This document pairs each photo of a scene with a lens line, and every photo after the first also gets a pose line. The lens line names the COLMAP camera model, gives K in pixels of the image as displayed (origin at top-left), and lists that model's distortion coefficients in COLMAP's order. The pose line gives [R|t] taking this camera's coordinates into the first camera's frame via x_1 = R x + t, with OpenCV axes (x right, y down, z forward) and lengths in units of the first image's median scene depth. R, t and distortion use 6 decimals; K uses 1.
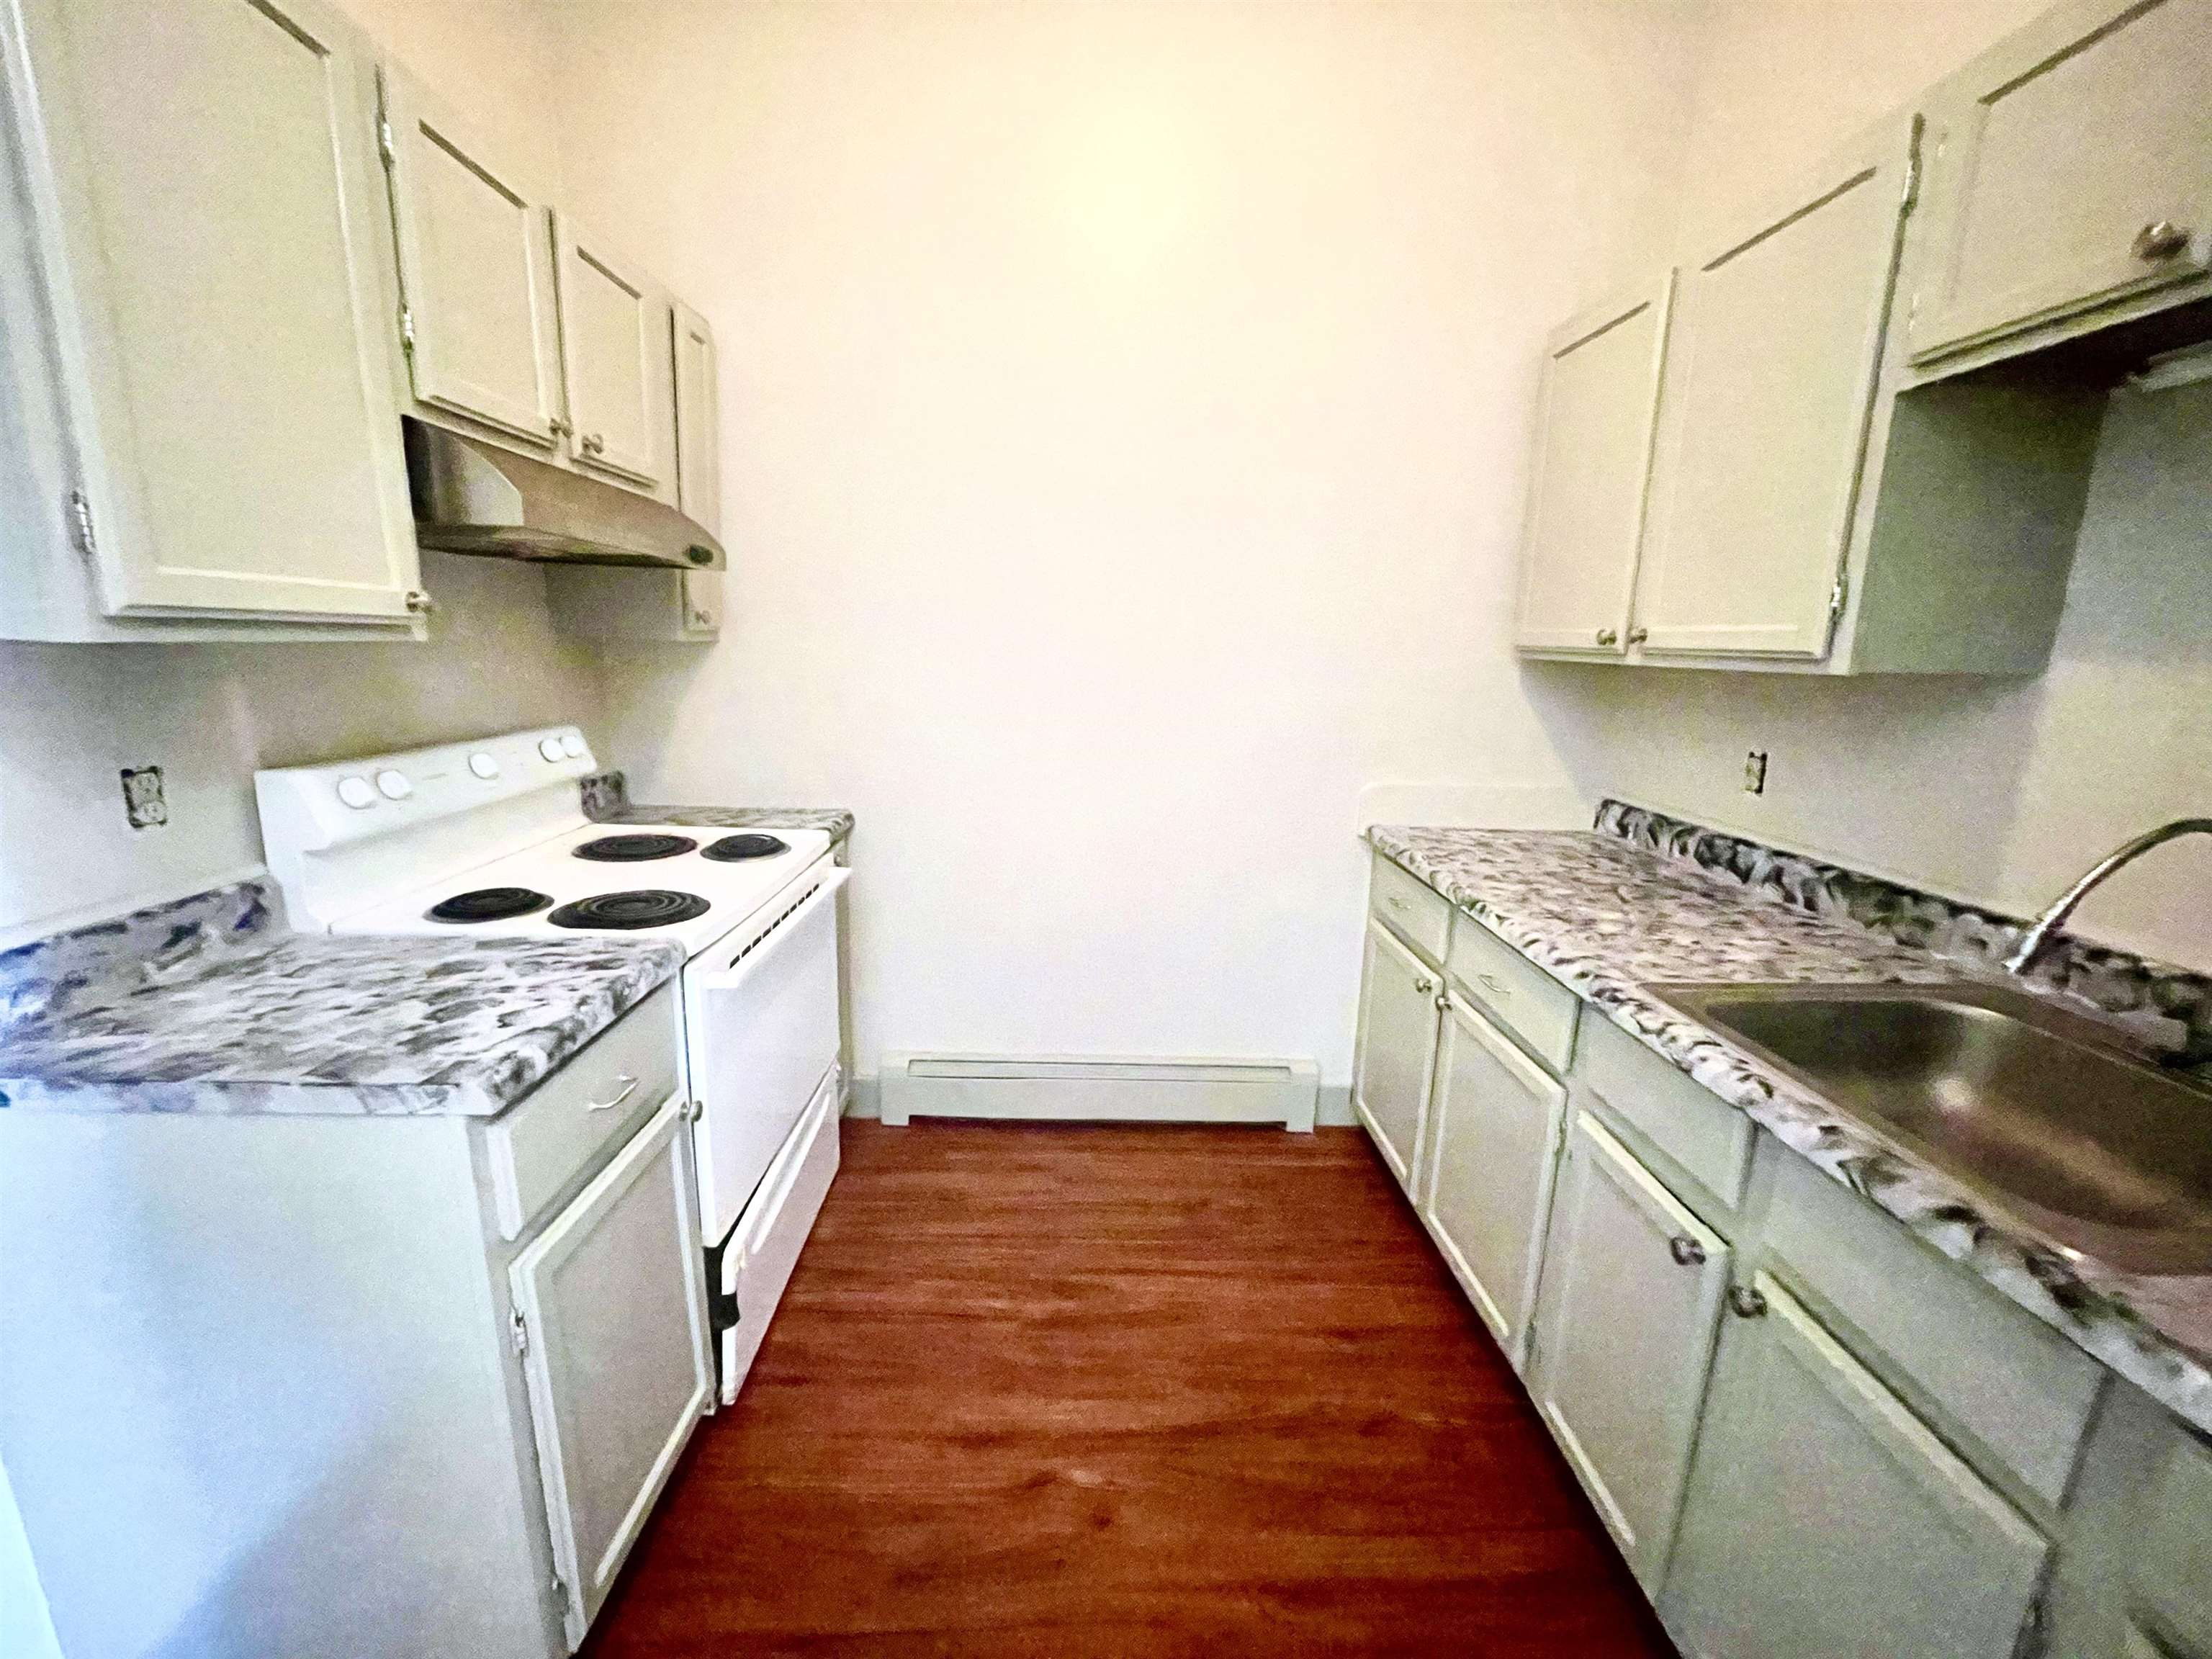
lens RADIAL K [[876.0, 0, 1106.0], [0, 876.0, 829.5], [0, 0, 1]] dist [-0.001098, -0.000377]
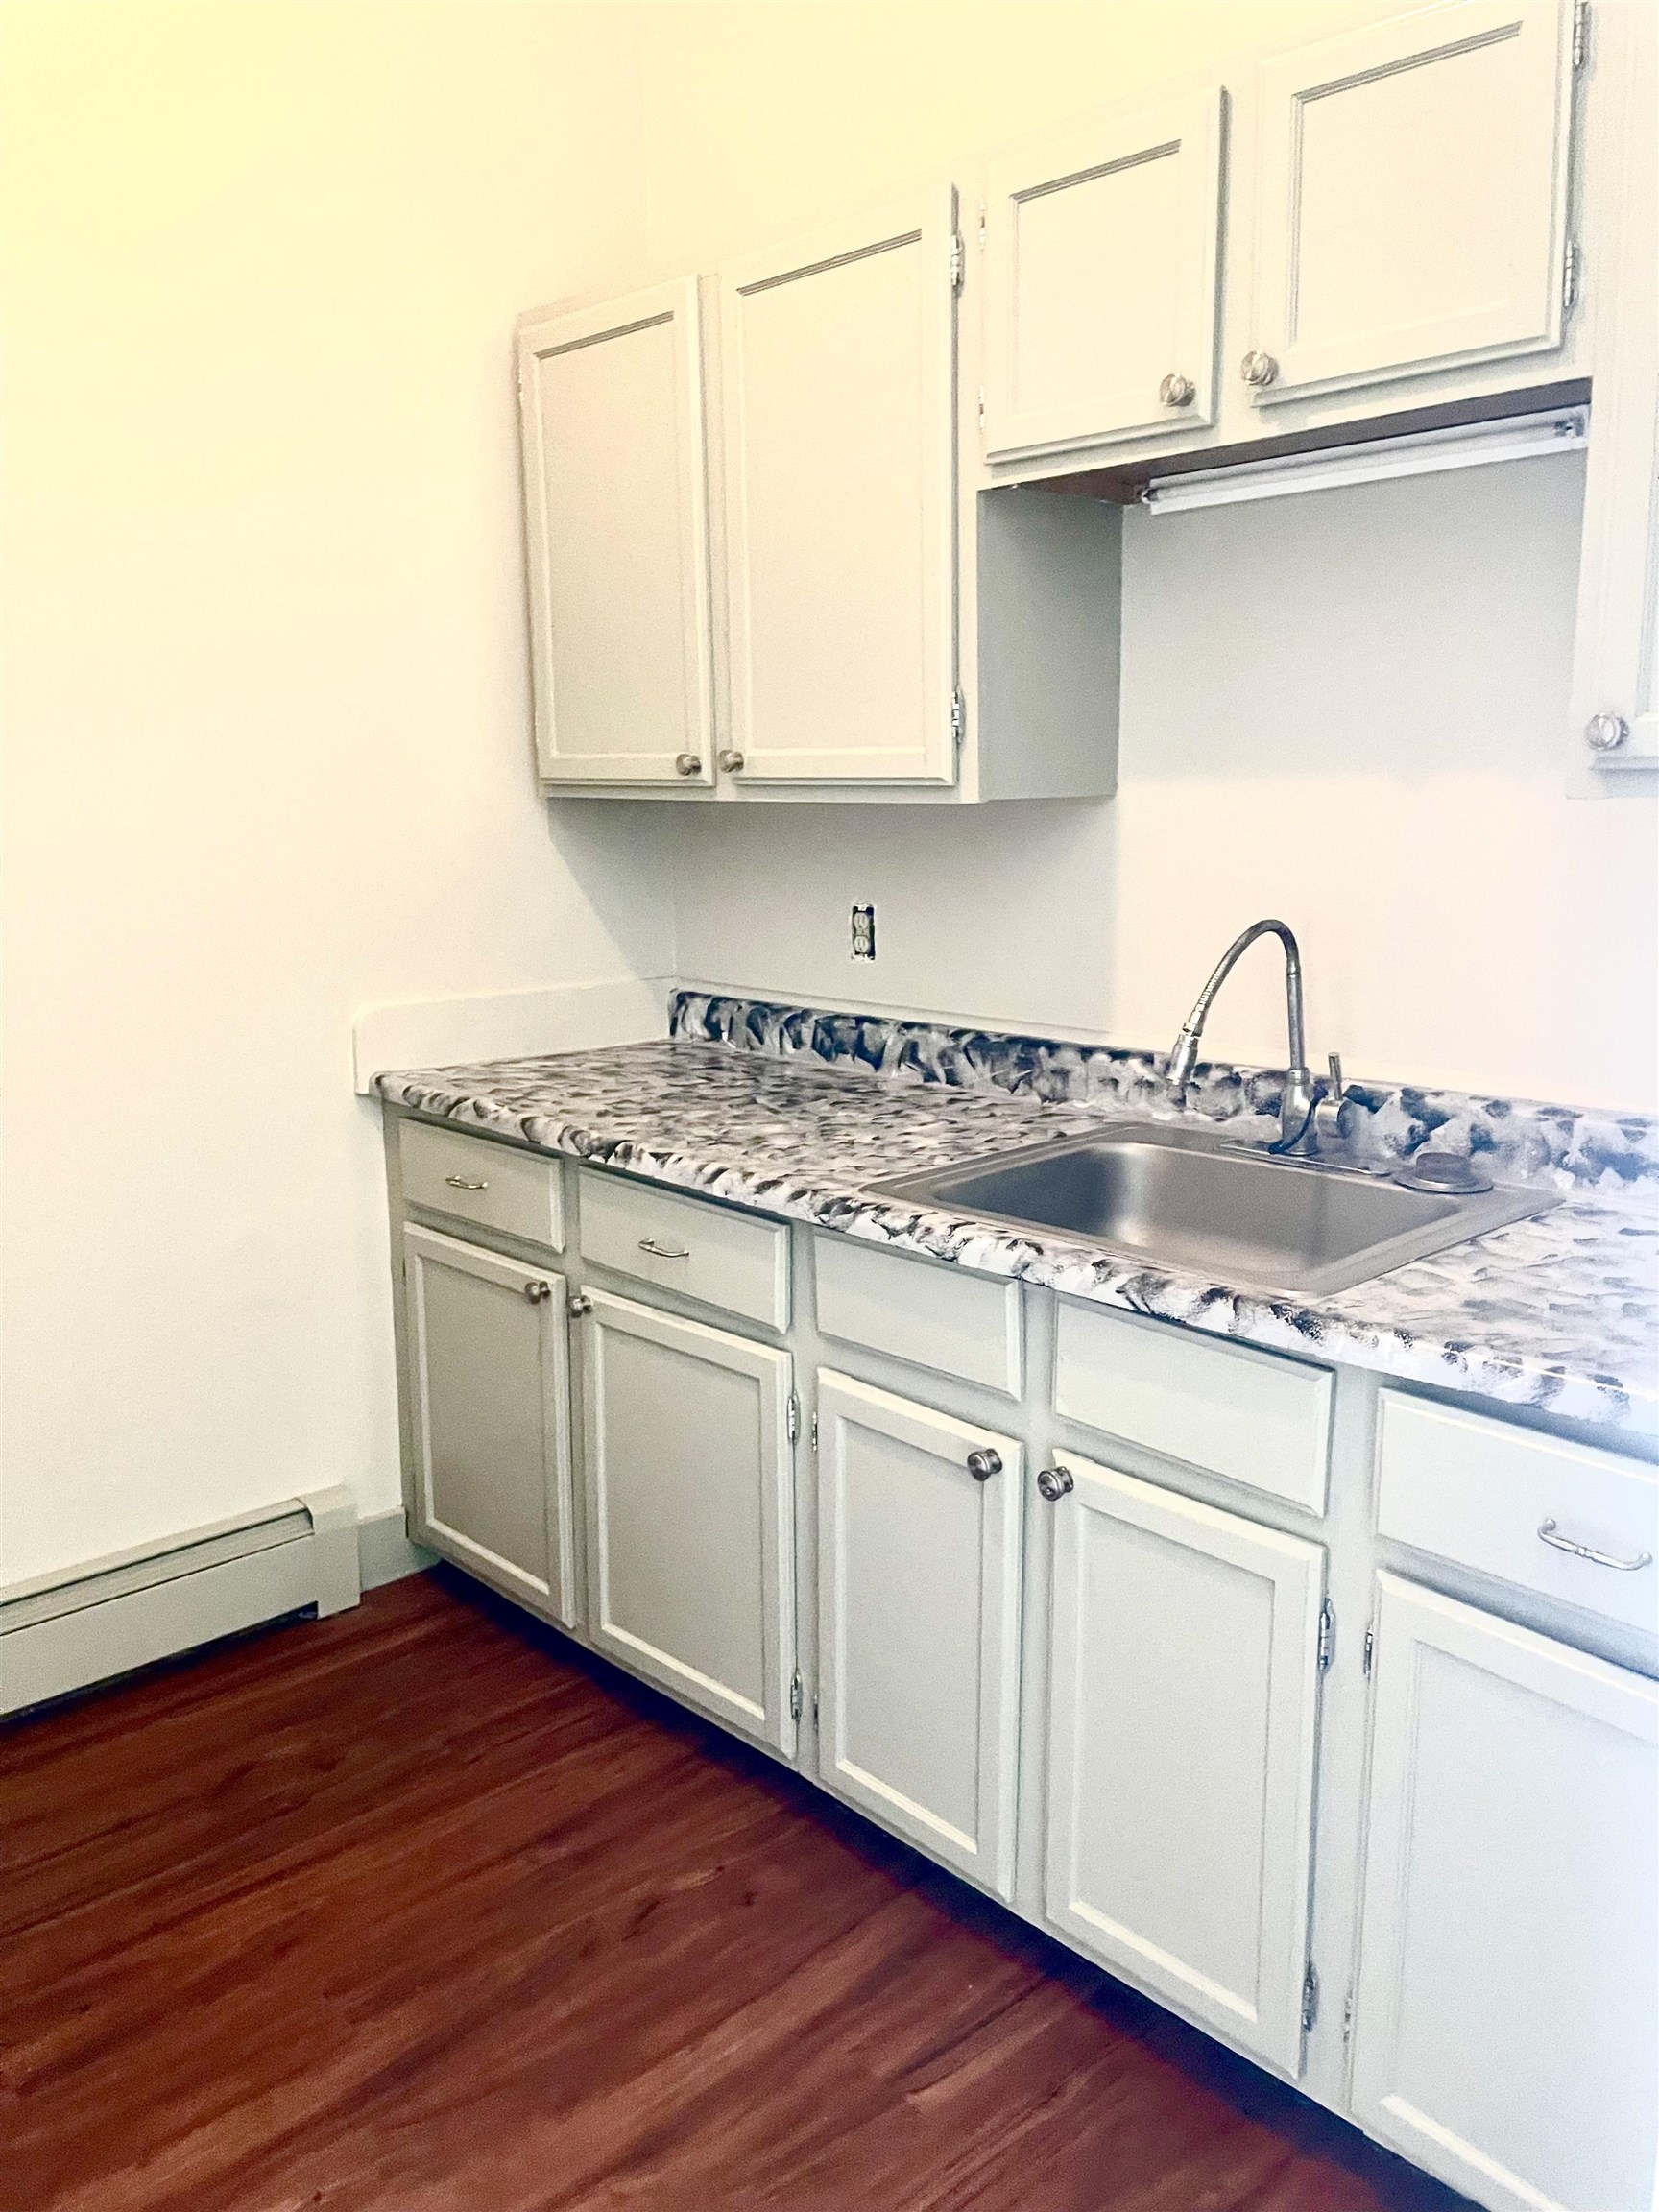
lens RADIAL K [[1662.5, 0, 829.5], [0, 1662.5, 1106.0], [0, 0, 1]] dist [0.069718, -0.110482]
pose [[0.737395, -0.149402, 0.658732, -0.352241], [0.159788, 0.986135, 0.044787, 0.022266], [-0.656290, 0.072232, 0.751044, -0.125249]]
